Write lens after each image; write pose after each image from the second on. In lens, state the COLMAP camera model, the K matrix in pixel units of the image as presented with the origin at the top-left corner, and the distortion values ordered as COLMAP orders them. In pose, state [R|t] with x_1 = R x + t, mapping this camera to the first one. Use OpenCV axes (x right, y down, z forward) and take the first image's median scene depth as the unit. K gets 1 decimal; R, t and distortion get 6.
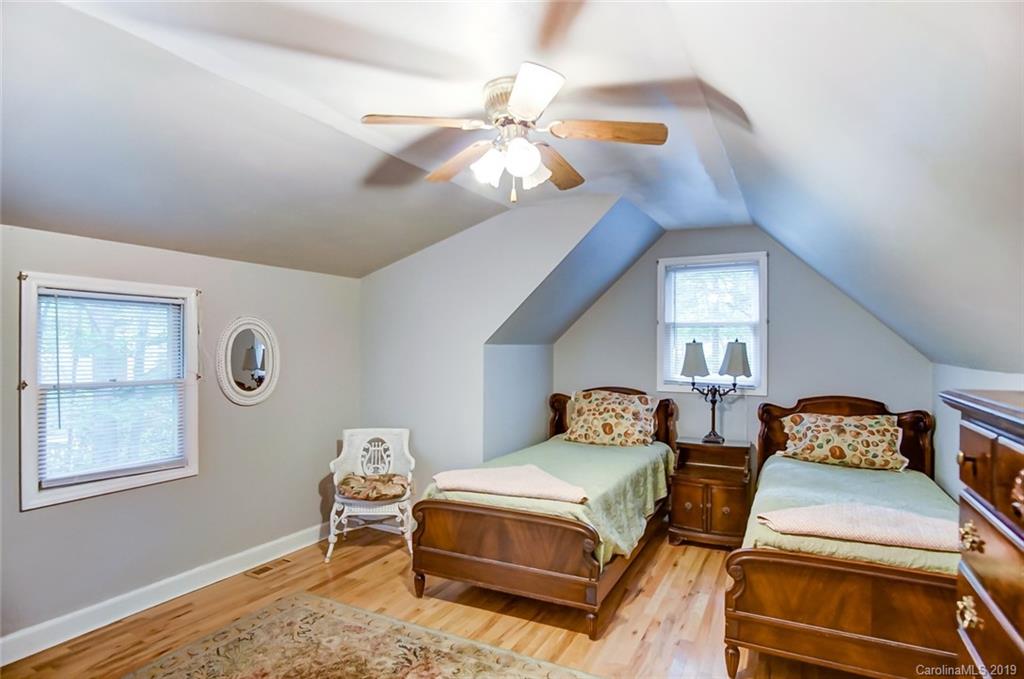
lens RADIAL K [[550.4, 0, 514.6], [0, 550.4, 338.7], [0, 0, 1]] dist [-0.033642, 0.006619]
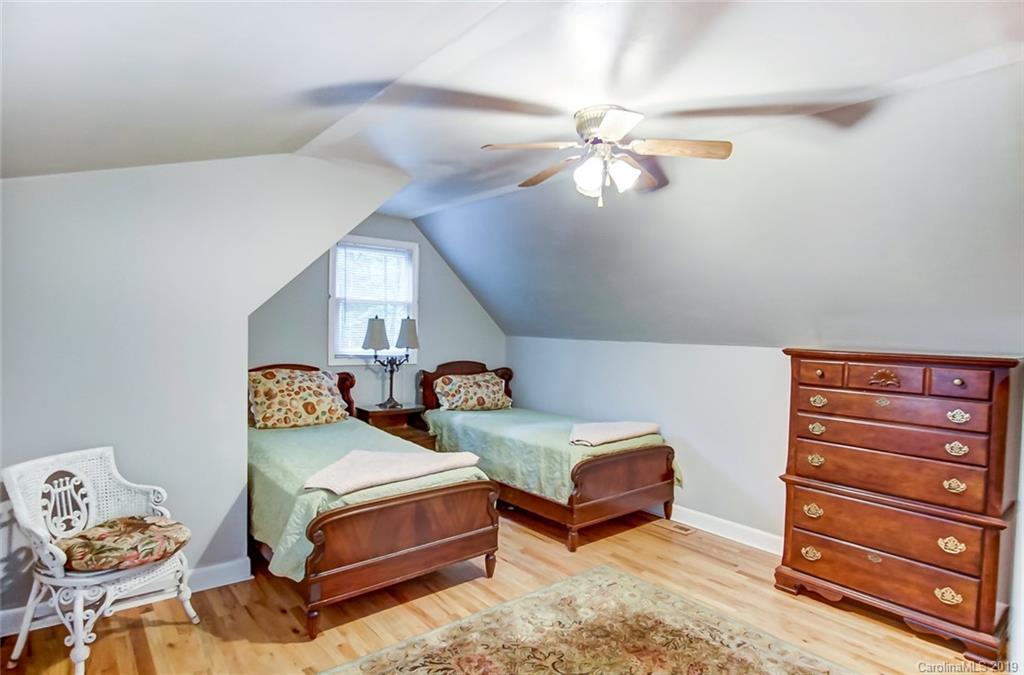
lens RADIAL K [[550.4, 0, 514.6], [0, 550.4, 336.7], [0, 0, 1]] dist [-0.033642, 0.006619]
pose [[0.393279, -0.009463, 0.919371, -0.585379], [-0.036036, 0.999020, 0.025697, 0.005524], [-0.918713, -0.043236, 0.392553, 0.335188]]
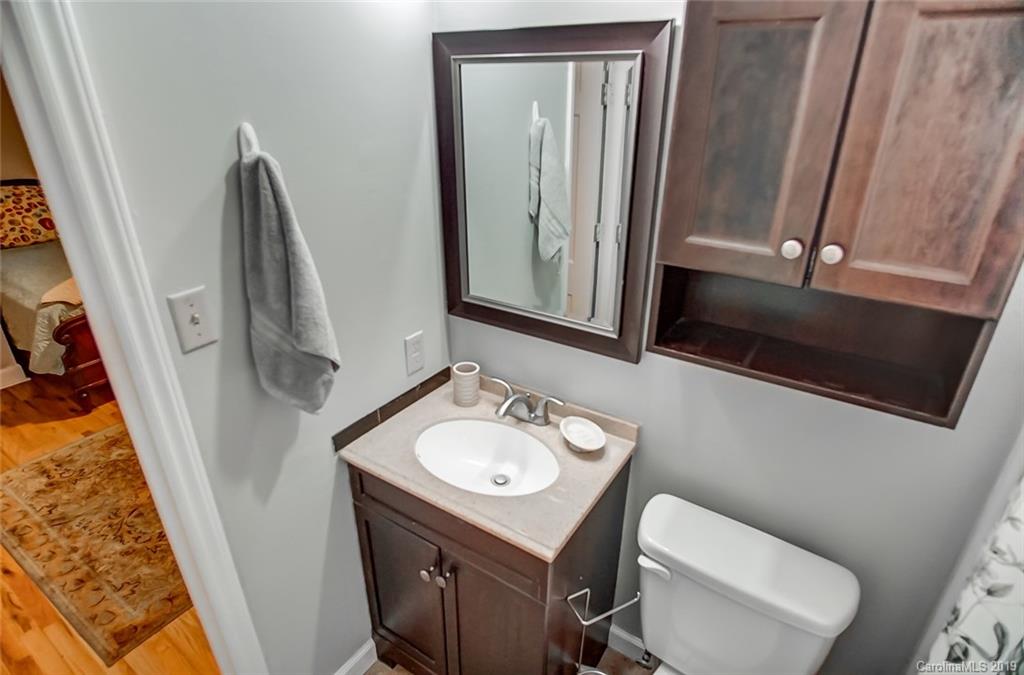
lens RADIAL K [[550.4, 0, 514.6], [0, 550.4, 336.7], [0, 0, 1]] dist [-0.033642, 0.006619]
pose [[0.119685, -0.417649, 0.900691, -0.699968], [-0.015411, 0.906321, 0.422308, -0.070621], [-0.992692, -0.064425, 0.102036, 0.088239]]
